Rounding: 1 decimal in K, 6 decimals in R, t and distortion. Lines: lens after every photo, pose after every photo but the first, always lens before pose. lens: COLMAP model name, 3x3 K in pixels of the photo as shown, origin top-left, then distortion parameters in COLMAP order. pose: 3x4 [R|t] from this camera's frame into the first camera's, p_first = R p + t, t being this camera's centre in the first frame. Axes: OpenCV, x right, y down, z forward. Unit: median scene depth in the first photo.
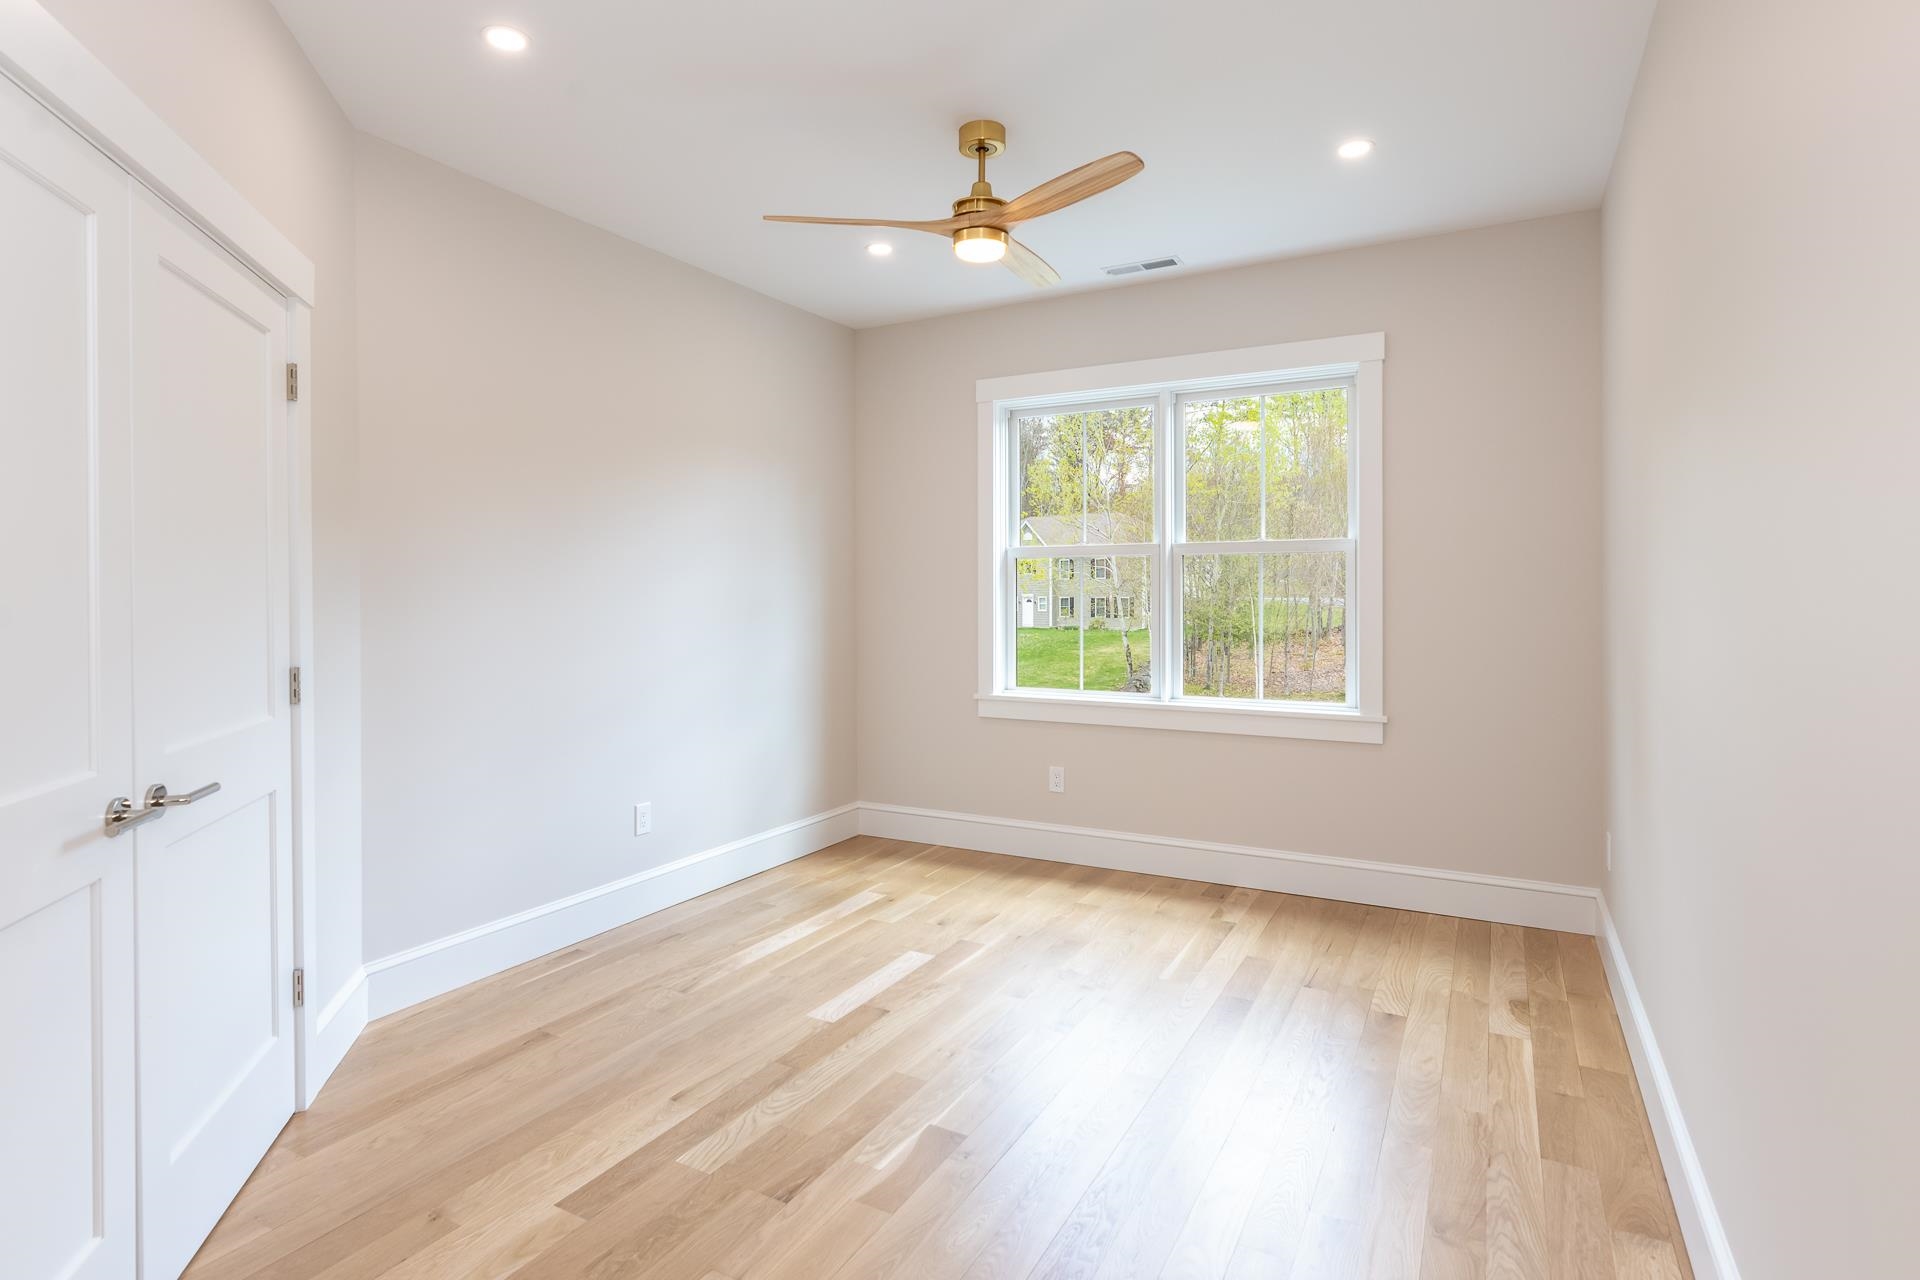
lens RADIAL K [[828.1, 0, 969.6], [0, 828.1, 614.1], [0, 0, 1]] dist [-0.005562, -0.000229]
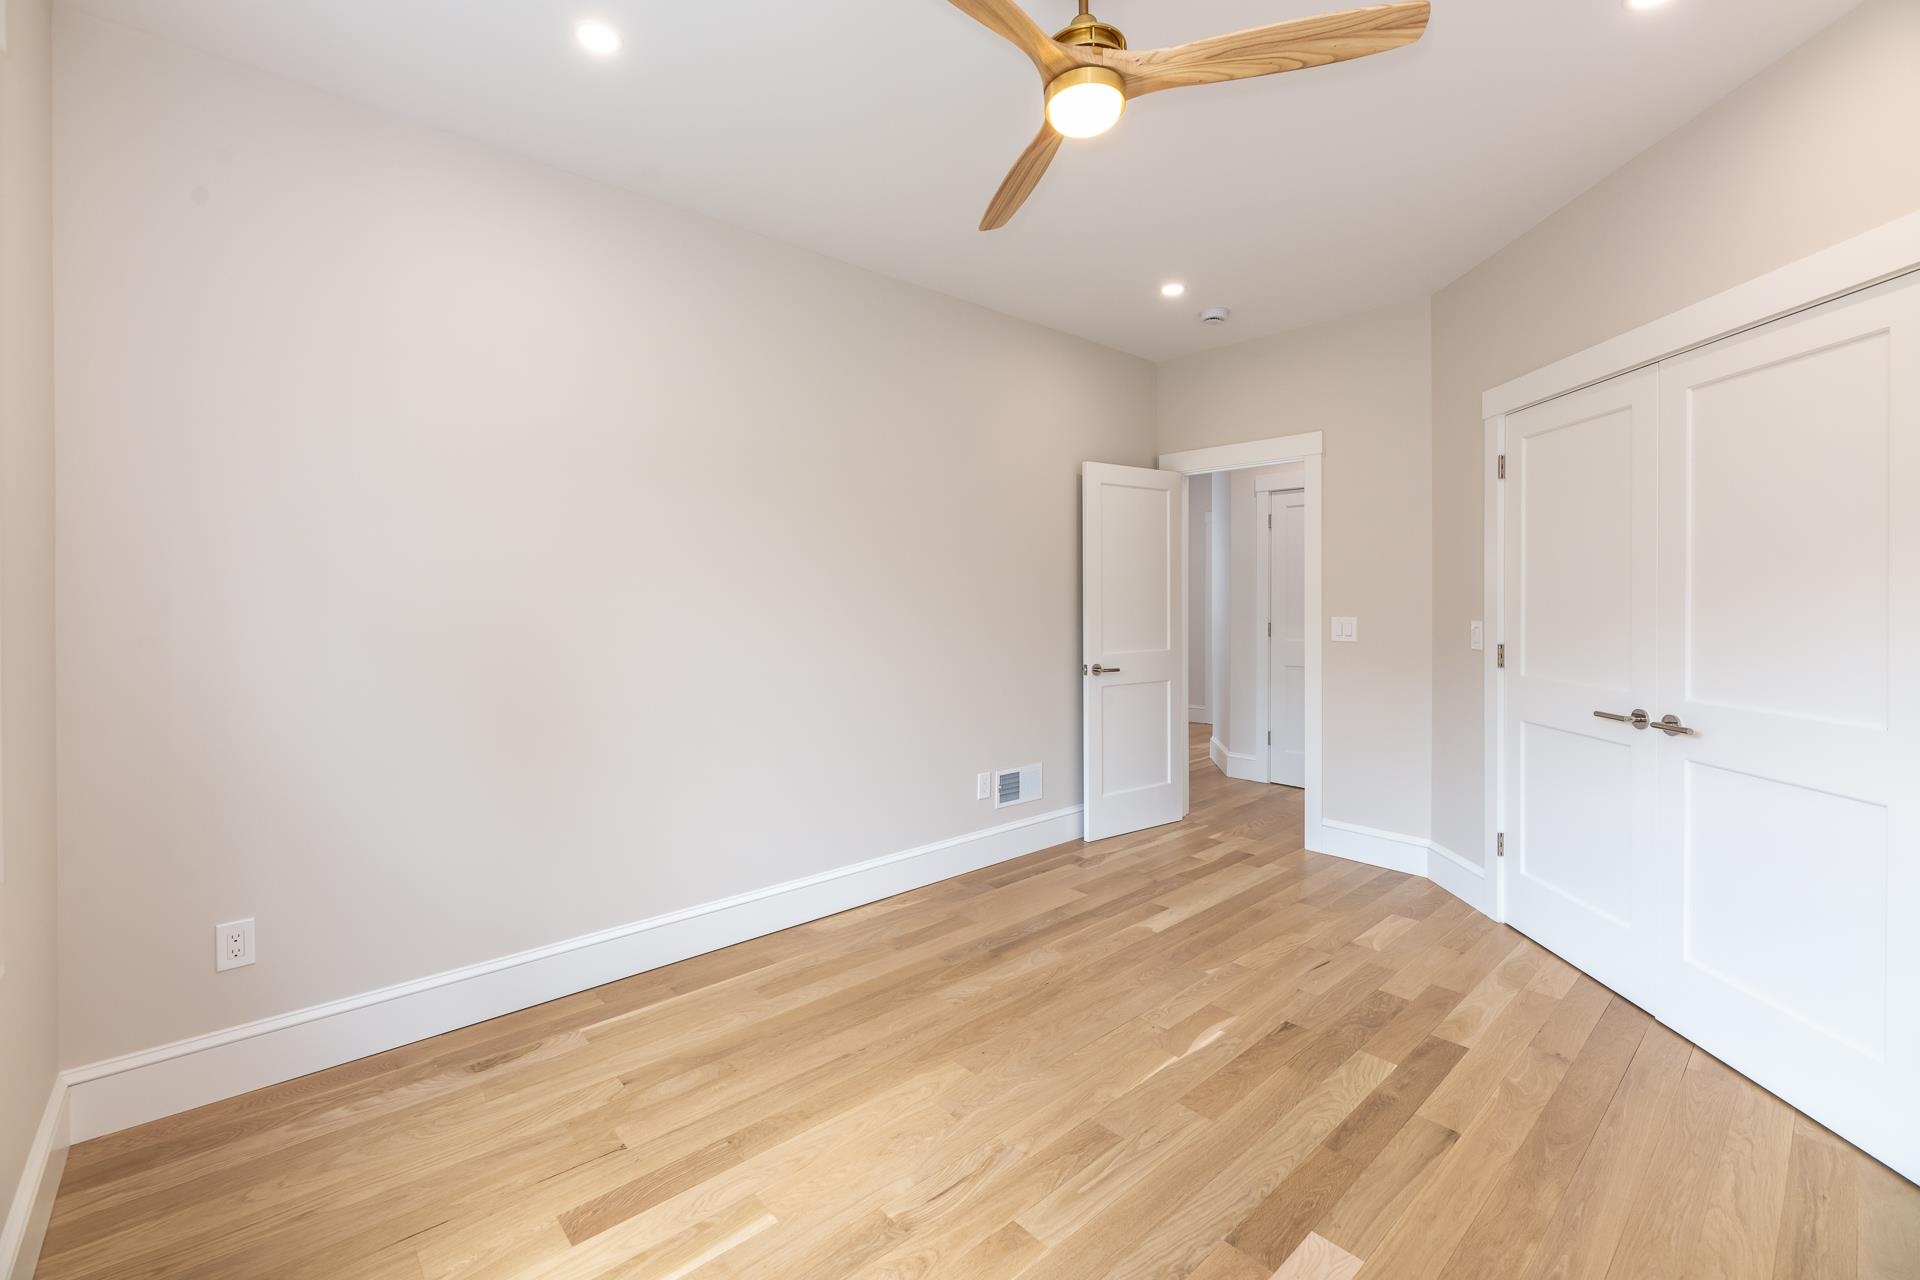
lens RADIAL K [[828.1, 0, 969.6], [0, 828.1, 614.1], [0, 0, 1]] dist [-0.005562, -0.000229]
pose [[-0.942548, 0.001147, 0.334070, -0.153561], [0.010812, 0.999575, 0.027075, -0.034309], [-0.333896, 0.029131, -0.942160, 2.118176]]
